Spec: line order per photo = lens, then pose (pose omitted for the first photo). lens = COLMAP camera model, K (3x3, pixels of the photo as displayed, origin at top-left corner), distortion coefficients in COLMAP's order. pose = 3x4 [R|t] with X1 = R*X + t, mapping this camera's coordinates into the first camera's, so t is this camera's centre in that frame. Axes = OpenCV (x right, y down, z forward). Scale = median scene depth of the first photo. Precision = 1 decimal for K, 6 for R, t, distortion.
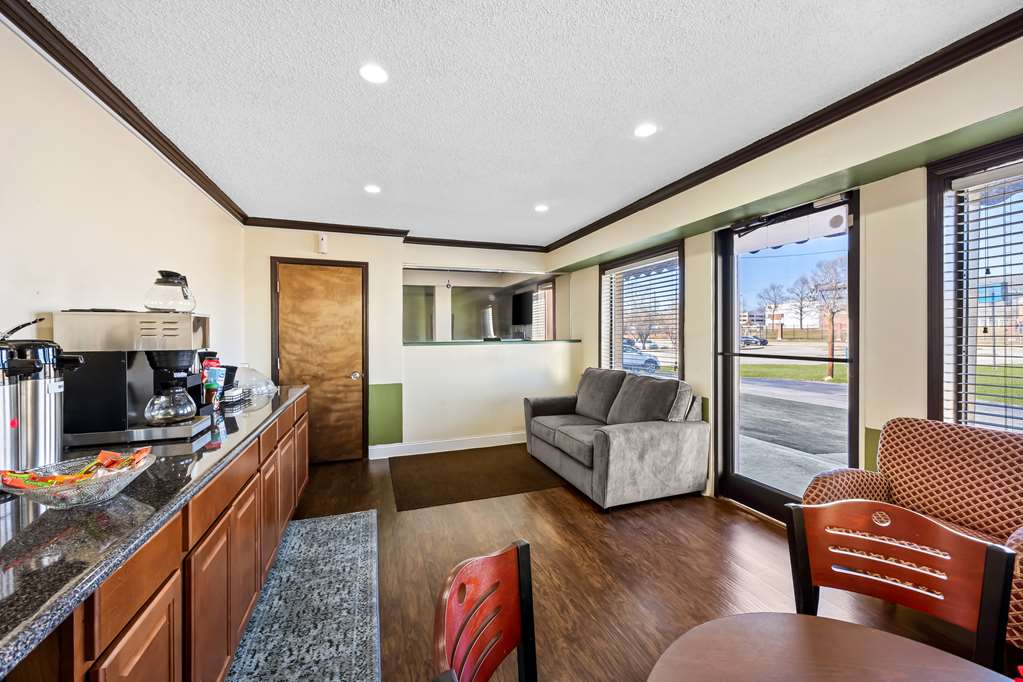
lens RADIAL K [[394.4, 0, 513.1], [0, 394.4, 337.7], [0, 0, 1]] dist [-0.000776, 0.000065]
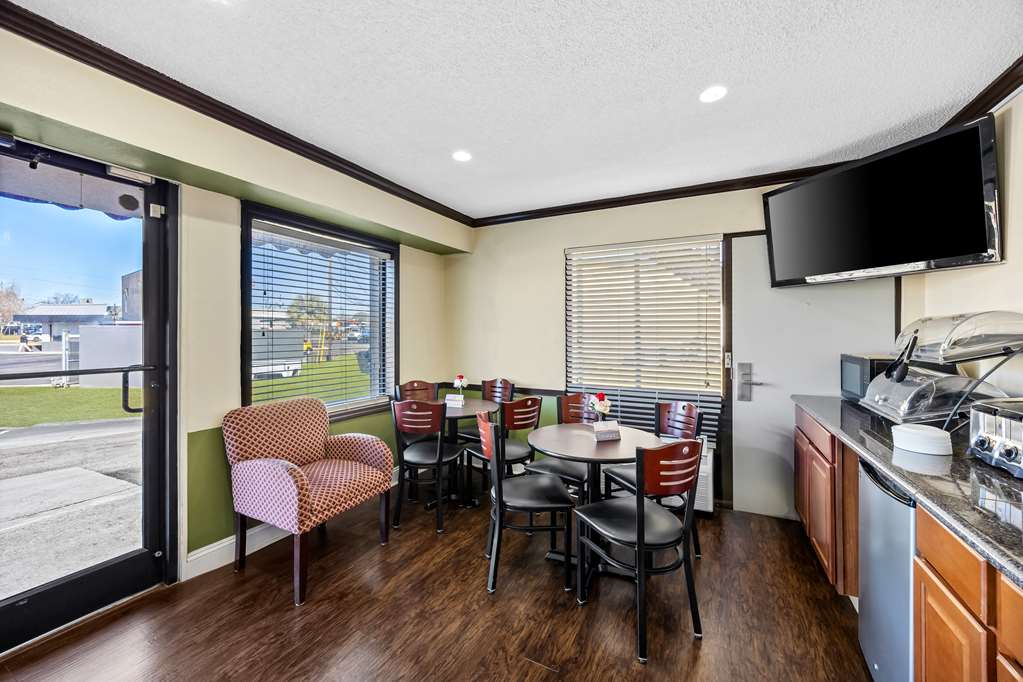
lens RADIAL K [[394.4, 0, 513.1], [0, 394.4, 337.7], [0, 0, 1]] dist [-0.000776, 0.000065]
pose [[-0.667026, -0.003430, 0.745027, -0.423565], [0.003952, 0.999959, 0.008143, -0.014368], [-0.745024, 0.008376, -0.666985, 1.177322]]
